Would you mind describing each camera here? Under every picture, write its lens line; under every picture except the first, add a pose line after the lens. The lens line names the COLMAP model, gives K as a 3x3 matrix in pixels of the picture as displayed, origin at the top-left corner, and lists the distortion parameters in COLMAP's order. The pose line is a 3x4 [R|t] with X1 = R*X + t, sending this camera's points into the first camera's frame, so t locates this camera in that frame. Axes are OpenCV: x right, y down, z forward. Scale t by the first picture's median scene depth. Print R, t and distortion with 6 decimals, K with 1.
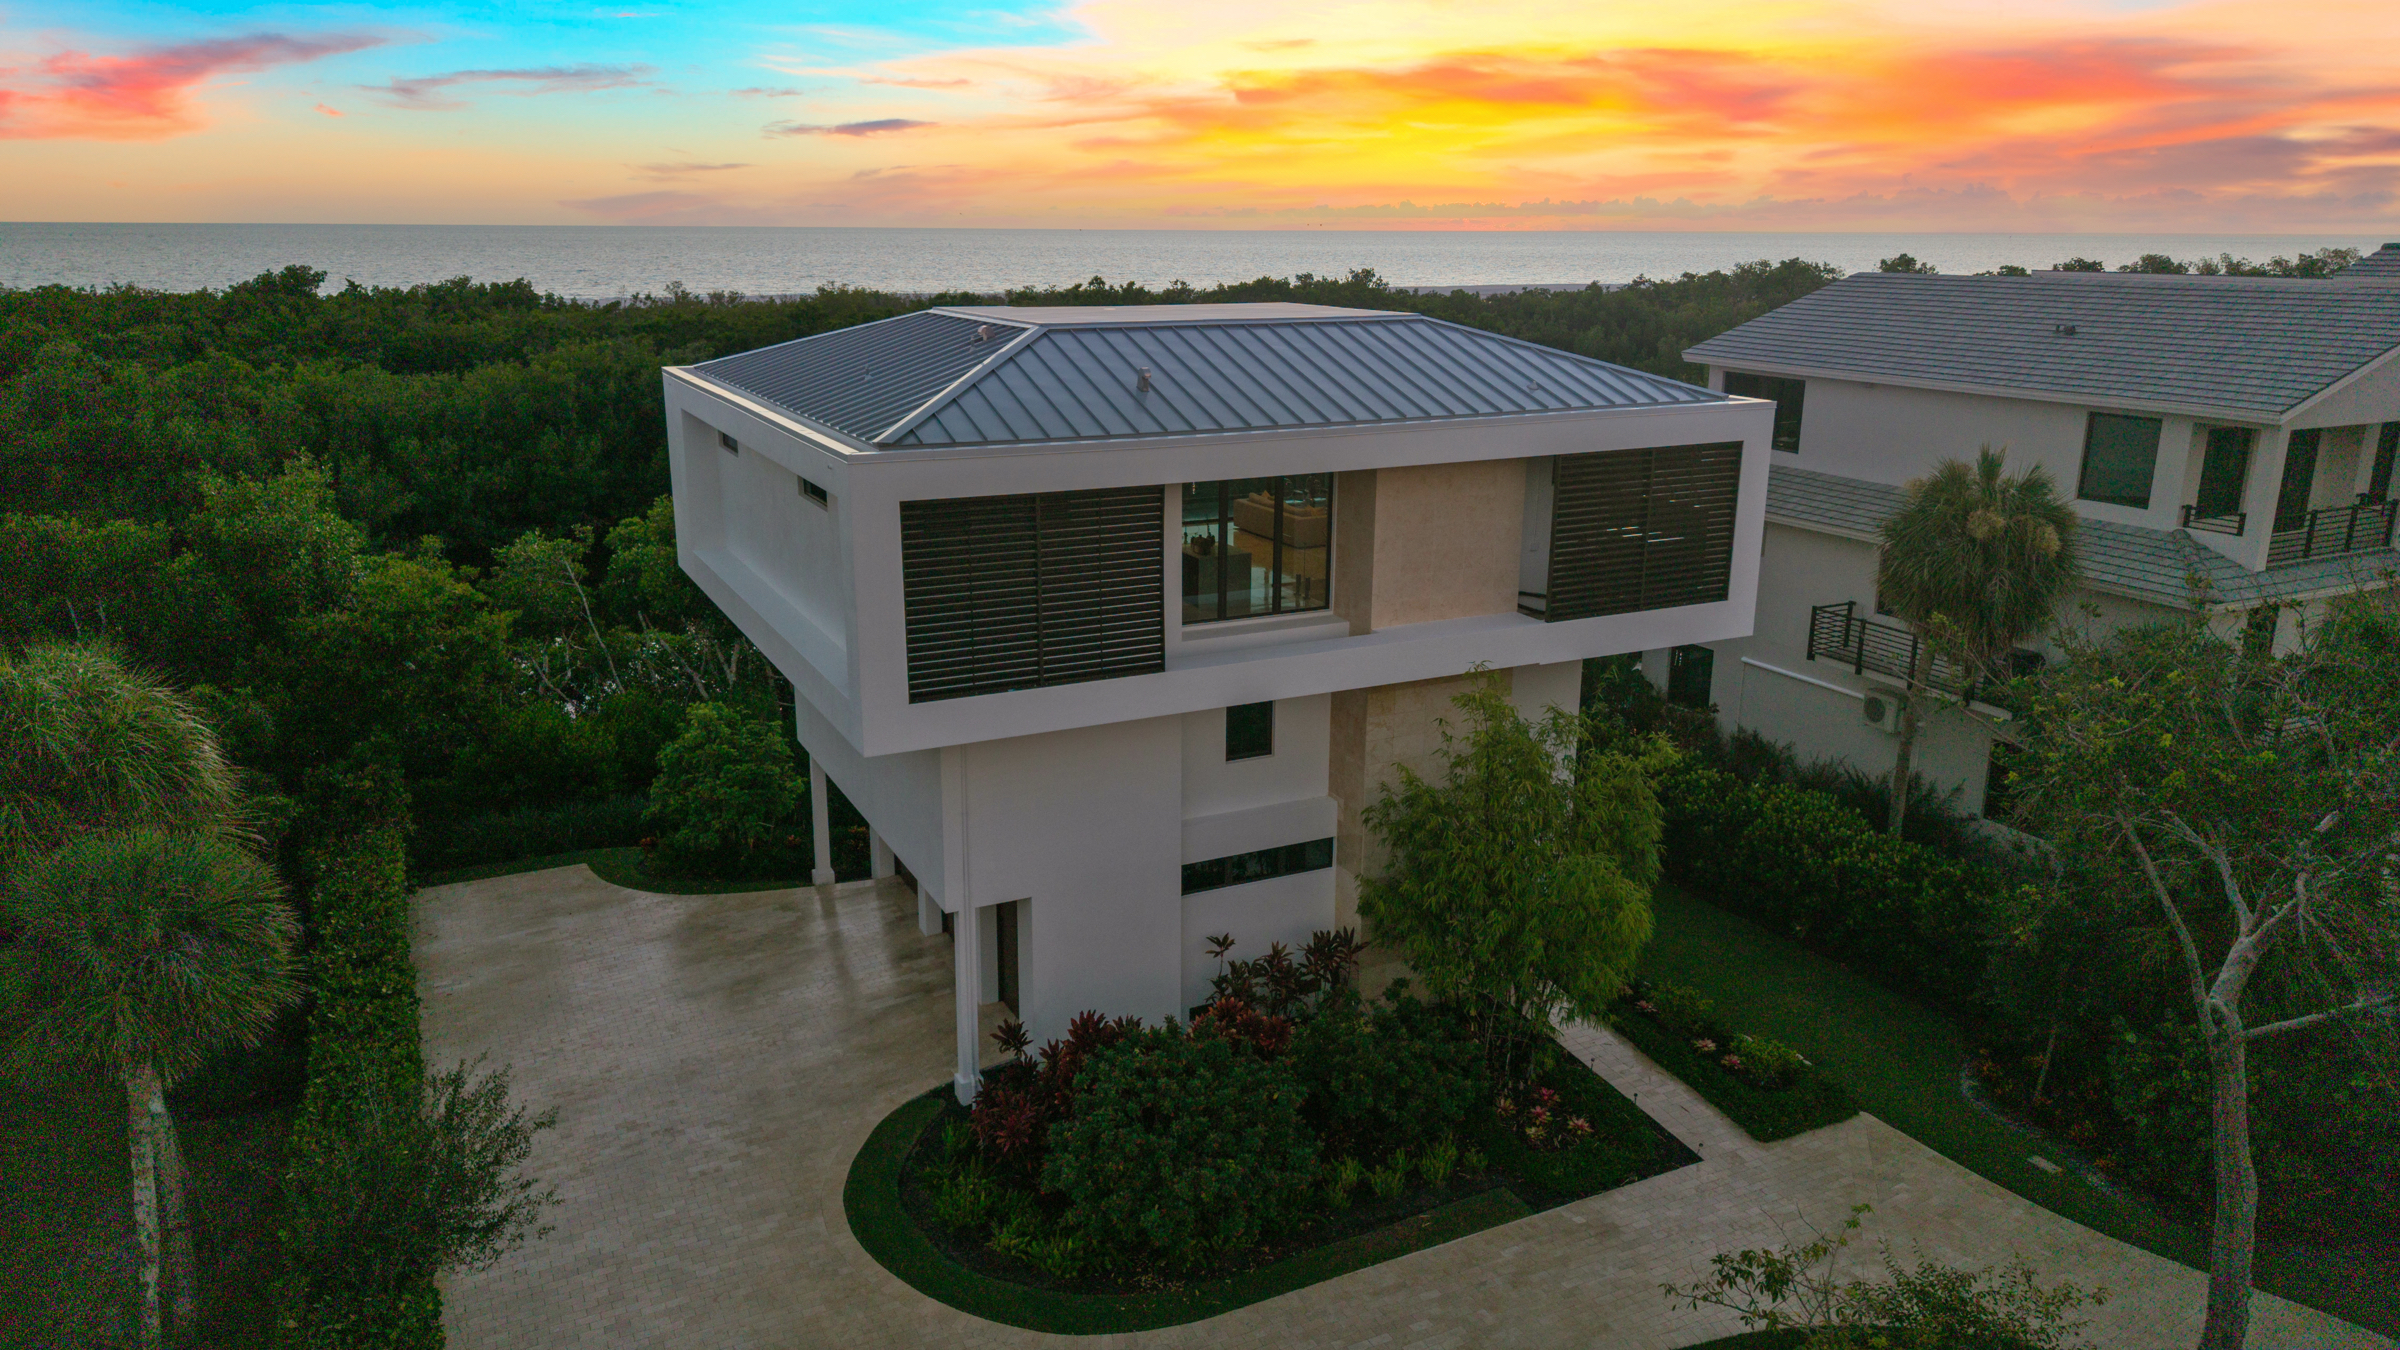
lens RADIAL K [[1606.0, 0, 1200.0], [0, 1606.0, 675.0], [0, 0, 1]] dist [0.028802, -0.018152]
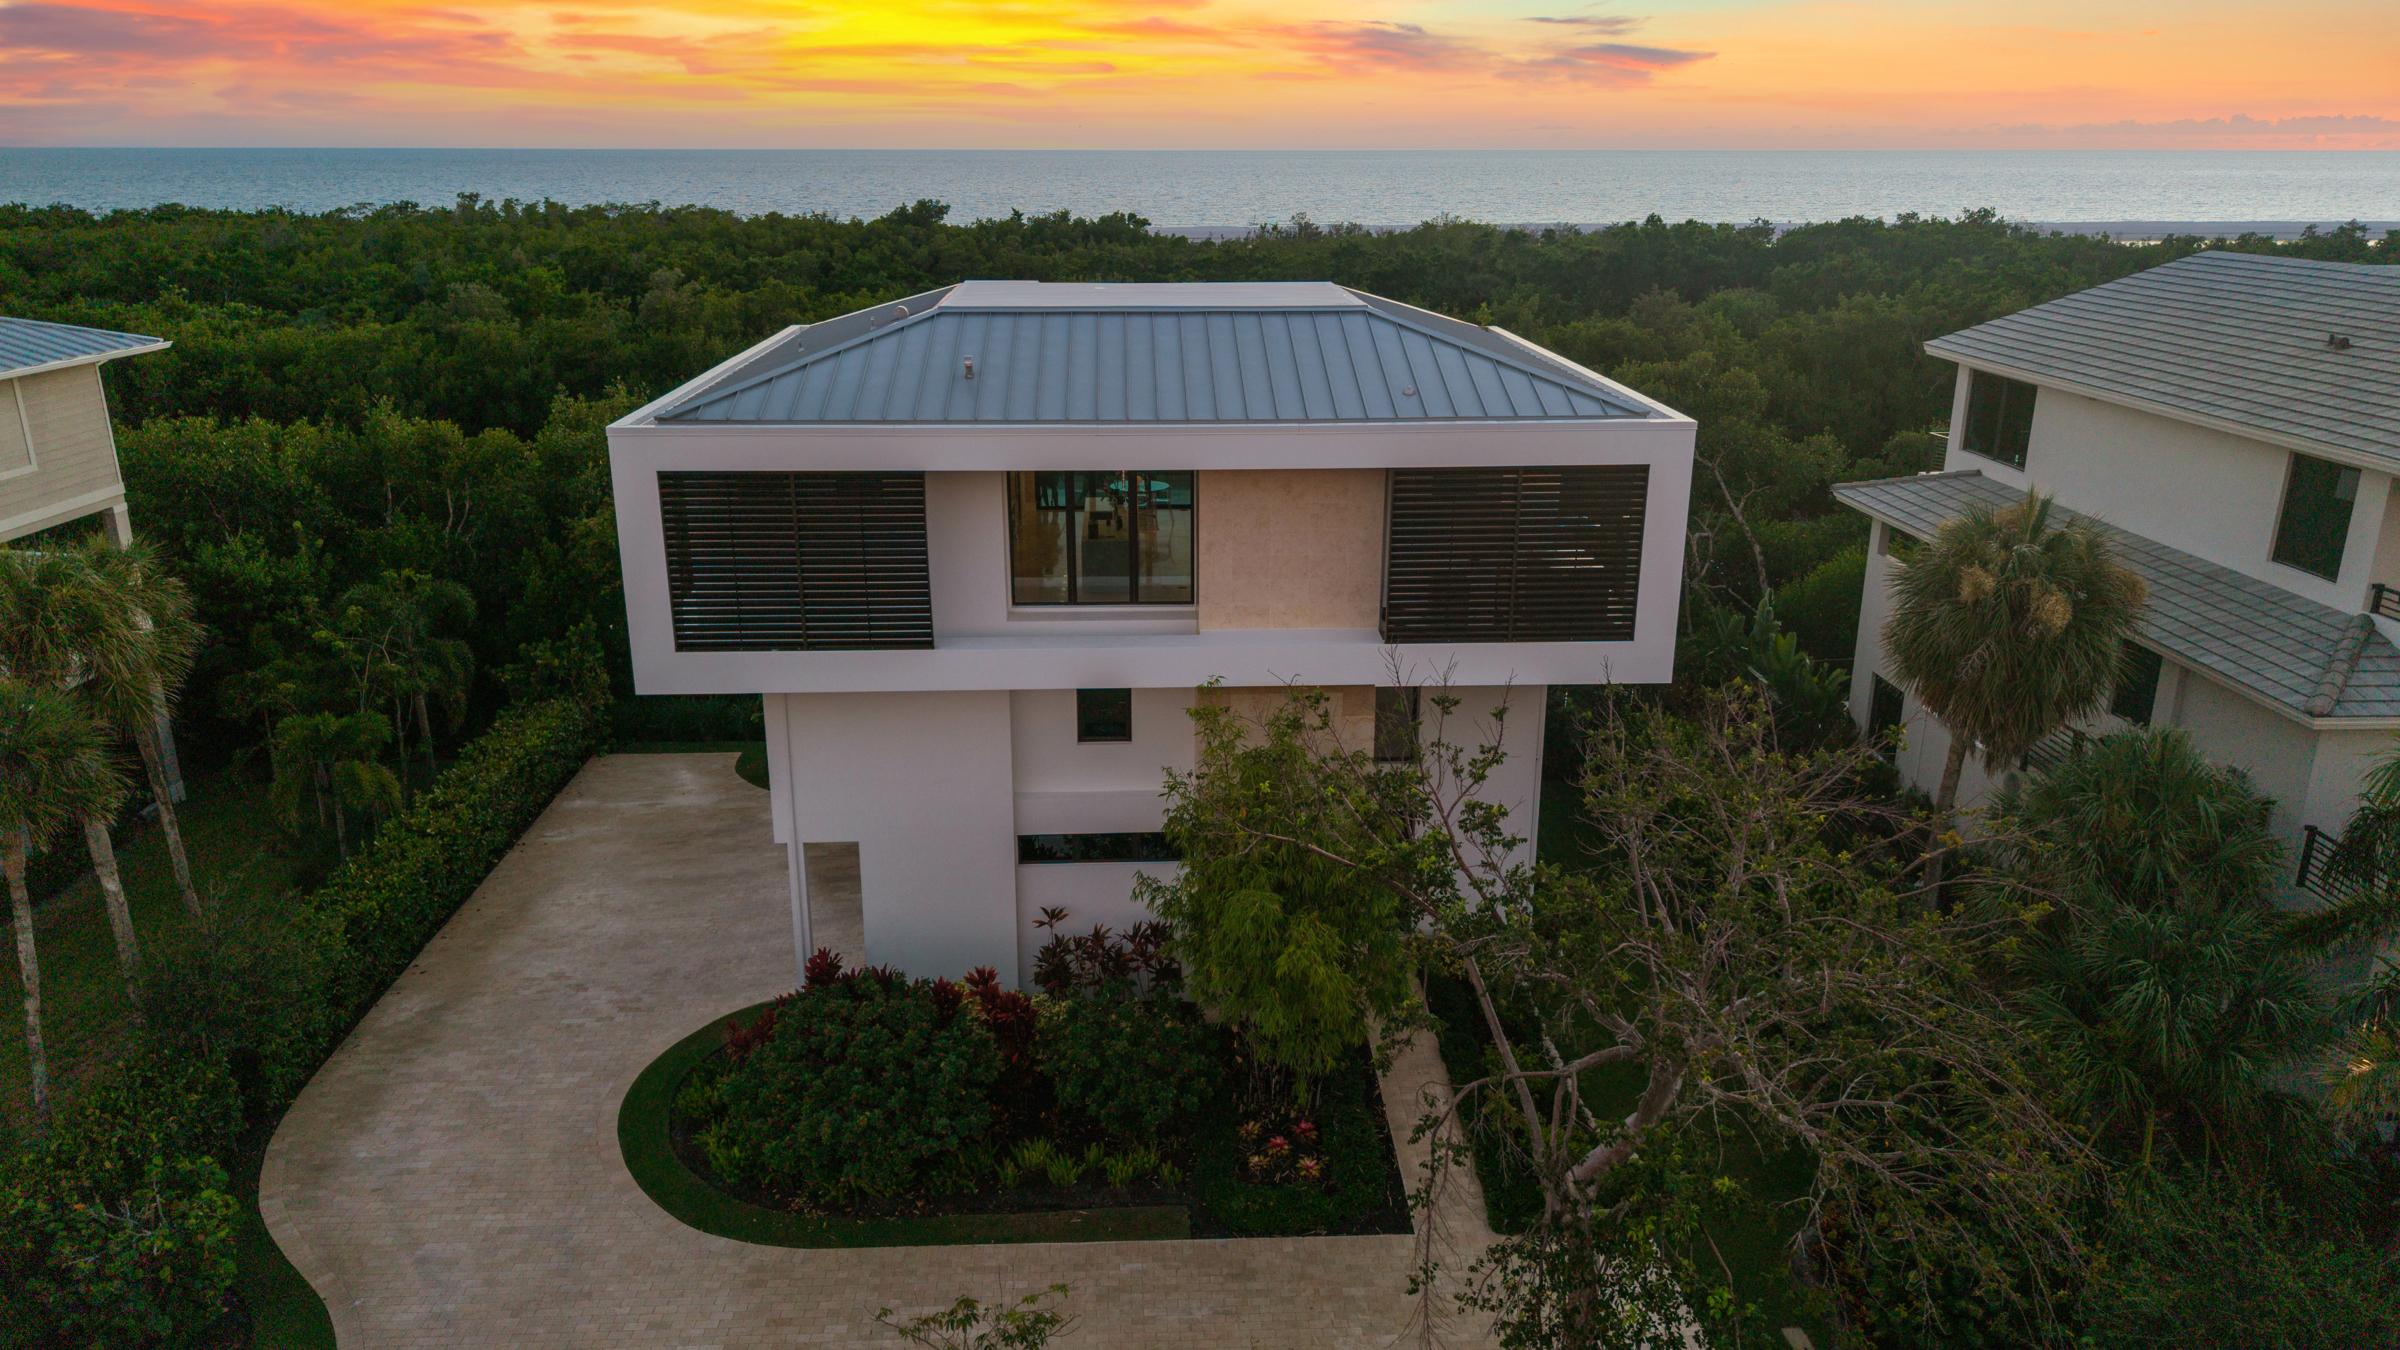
lens RADIAL K [[1629.3, 0, 1200.0], [0, 1629.3, 675.0], [0, 0, 1]] dist [0.016599, -0.005033]
pose [[0.913397, 0.121500, -0.388515, 0.495946], [-0.105776, 0.992474, 0.061697, -0.062291], [0.393087, -0.015258, 0.919375, 0.080074]]
